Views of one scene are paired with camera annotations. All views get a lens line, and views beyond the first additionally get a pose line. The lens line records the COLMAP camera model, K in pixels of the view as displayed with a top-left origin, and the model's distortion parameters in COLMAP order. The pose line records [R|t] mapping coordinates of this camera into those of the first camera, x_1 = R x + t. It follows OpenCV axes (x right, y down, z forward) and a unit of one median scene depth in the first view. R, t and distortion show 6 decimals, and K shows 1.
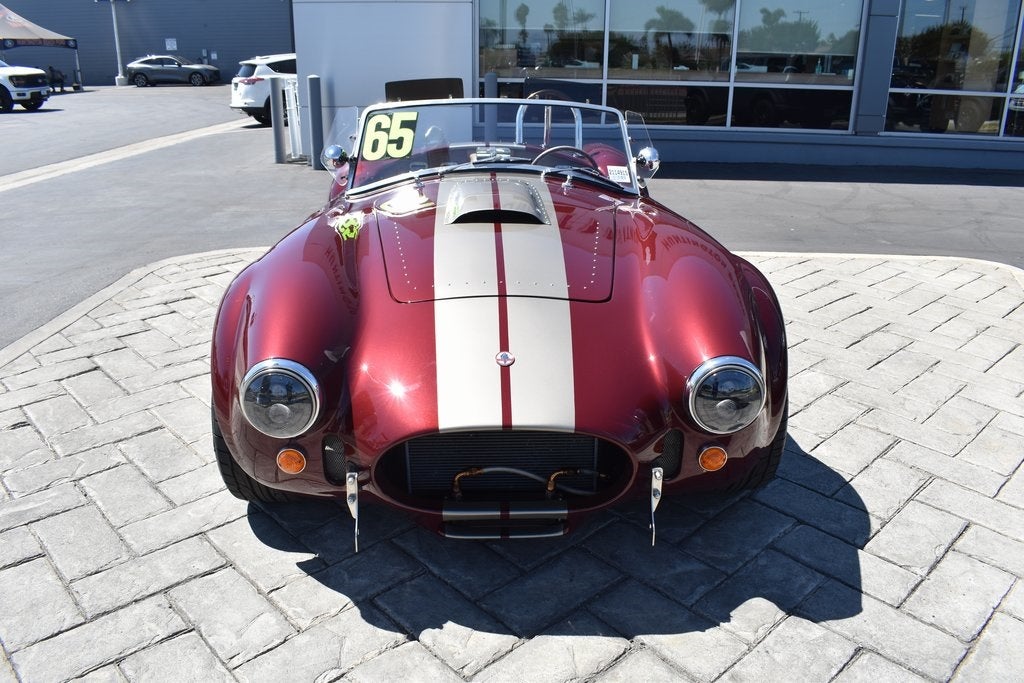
lens RADIAL K [[741.2, 0, 512.0], [0, 741.2, 341.5], [0, 0, 1]] dist [-0.094862, 0.008278]
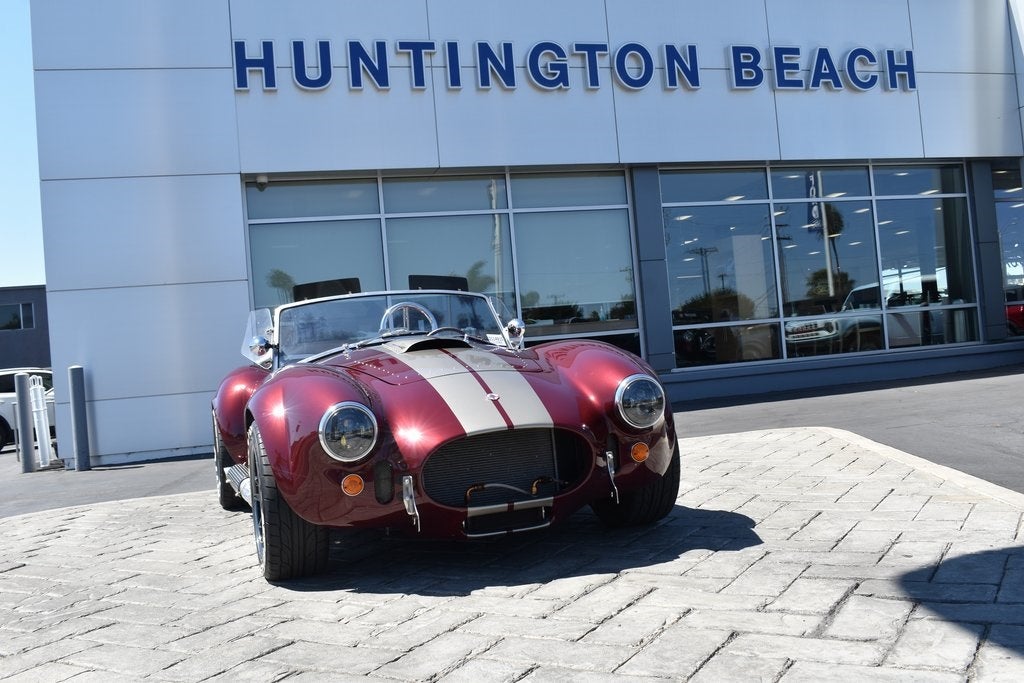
lens RADIAL K [[914.9, 0, 511.3], [0, 914.9, 364.9], [0, 0, 1]] dist [-0.141348, -0.000305]
pose [[0.953455, -0.088402, 0.288285, -0.362806], [0.185235, 0.926111, -0.328644, 0.418692], [-0.237931, 0.366748, 0.899380, -0.479393]]
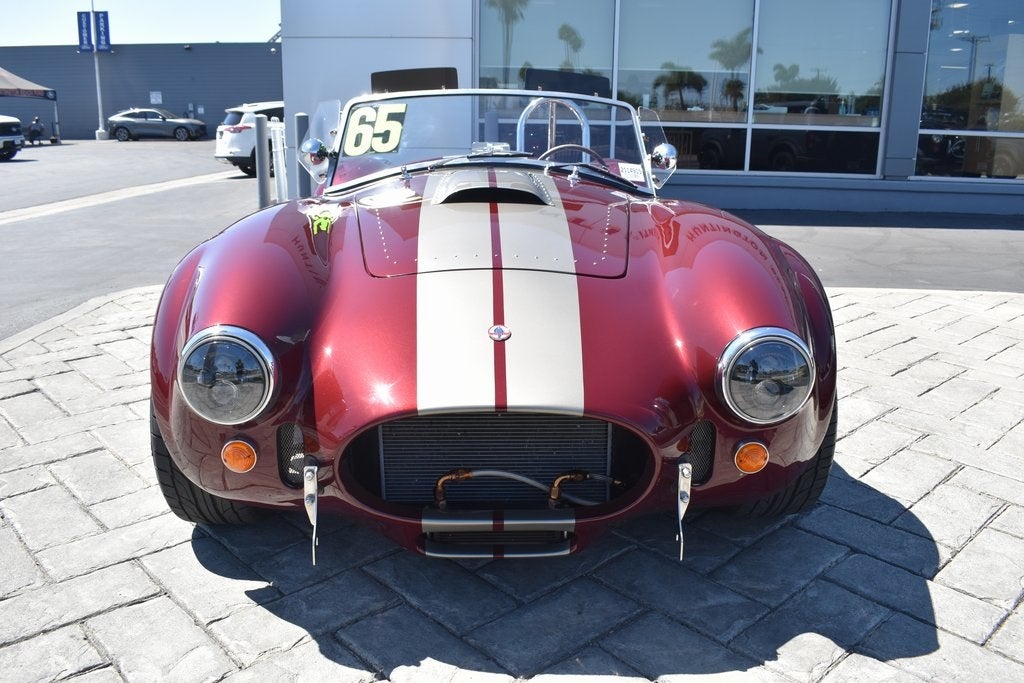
lens RADIAL K [[799.5, 0, 512.8], [0, 799.5, 348.7], [0, 0, 1]] dist [-0.091091, 0.011336]
pose [[0.999990, 0.003978, -0.001834, 0.005452], [-0.004117, 0.996558, -0.082800, 0.085973], [0.001499, 0.082806, 0.996565, 0.080429]]
